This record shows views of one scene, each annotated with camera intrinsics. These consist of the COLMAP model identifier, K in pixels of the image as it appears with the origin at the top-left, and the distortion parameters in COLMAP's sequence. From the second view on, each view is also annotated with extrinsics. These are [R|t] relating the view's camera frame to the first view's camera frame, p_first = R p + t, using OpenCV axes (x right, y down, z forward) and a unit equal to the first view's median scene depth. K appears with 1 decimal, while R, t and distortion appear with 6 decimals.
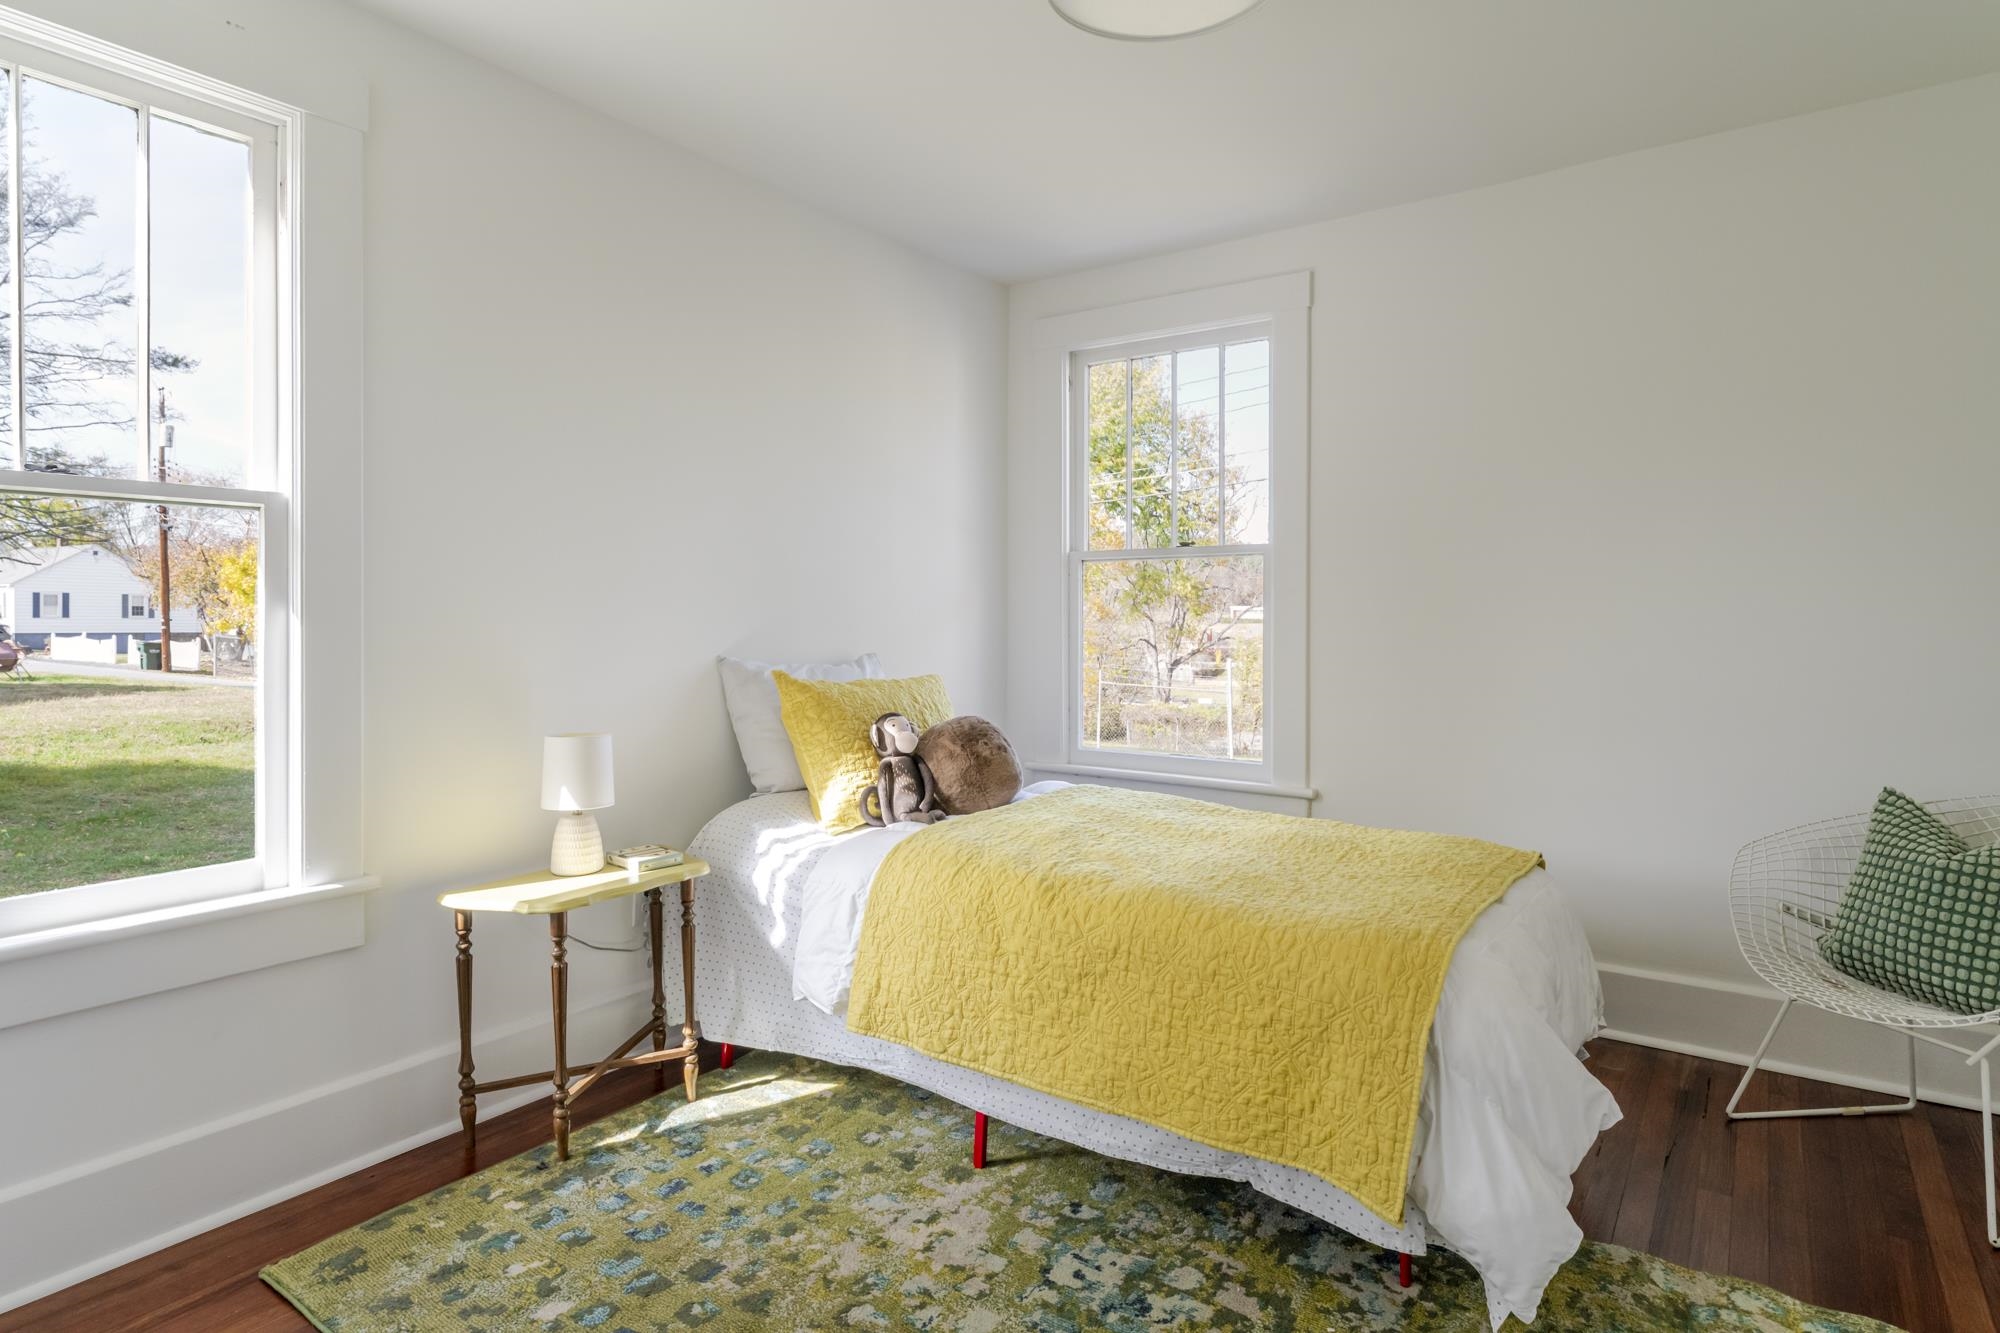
lens RADIAL K [[1083.4, 0, 999.5], [0, 1083.4, 624.9], [0, 0, 1]] dist [-0.002765, -0.000511]
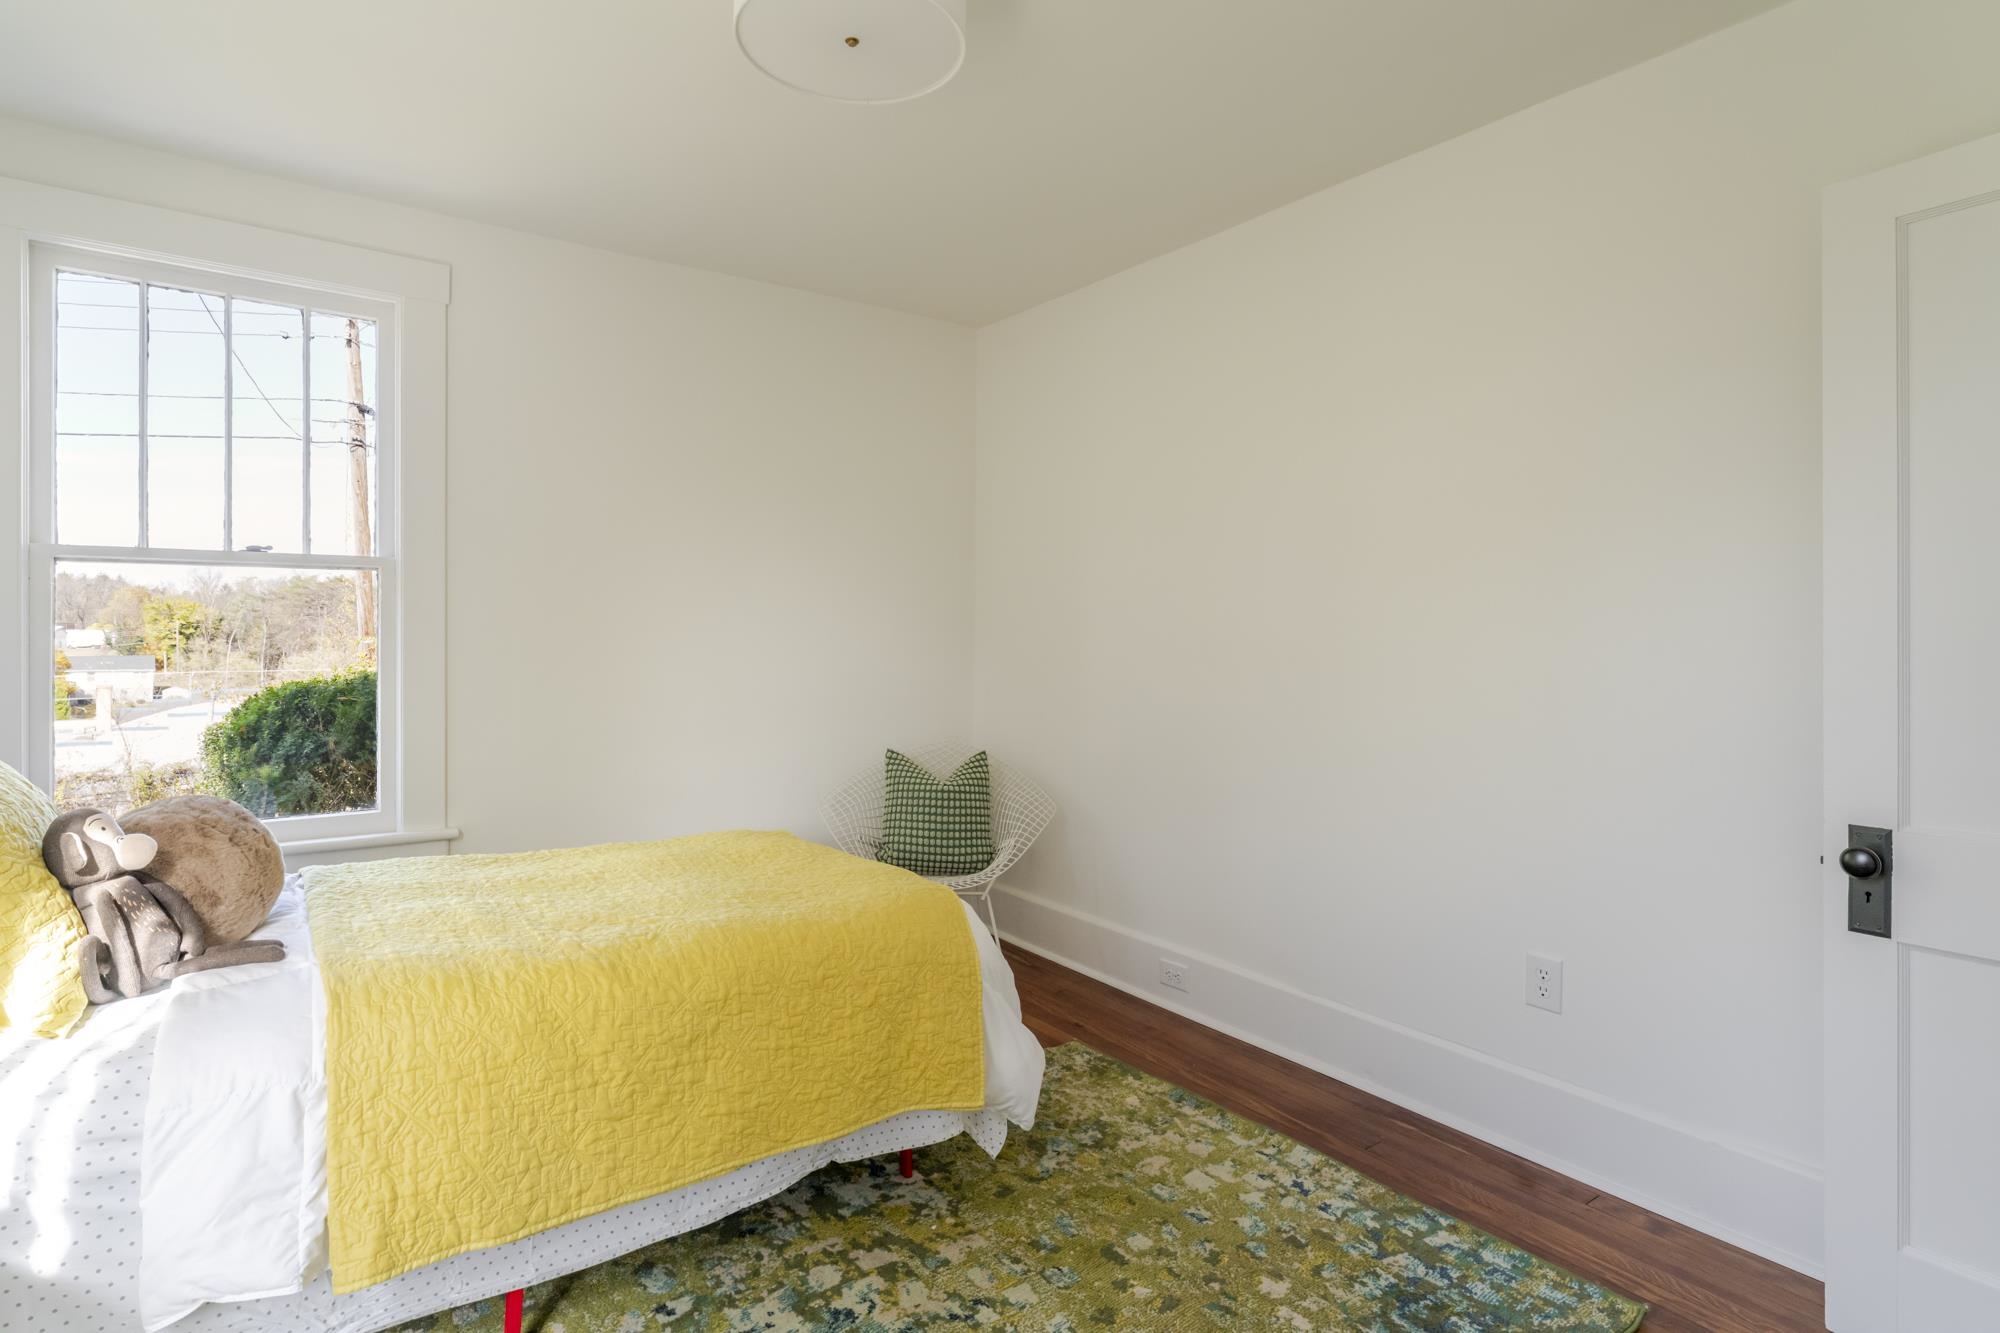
lens RADIAL K [[1011.5, 0, 999.3], [0, 1011.5, 633.1], [0, 0, 1]] dist [0.000740, 0.000051]
pose [[0.310682, 0.000934, 0.950514, -0.656764], [0.007497, 0.999966, -0.003433, -0.013400], [-0.950484, 0.008192, 0.310664, 0.492330]]
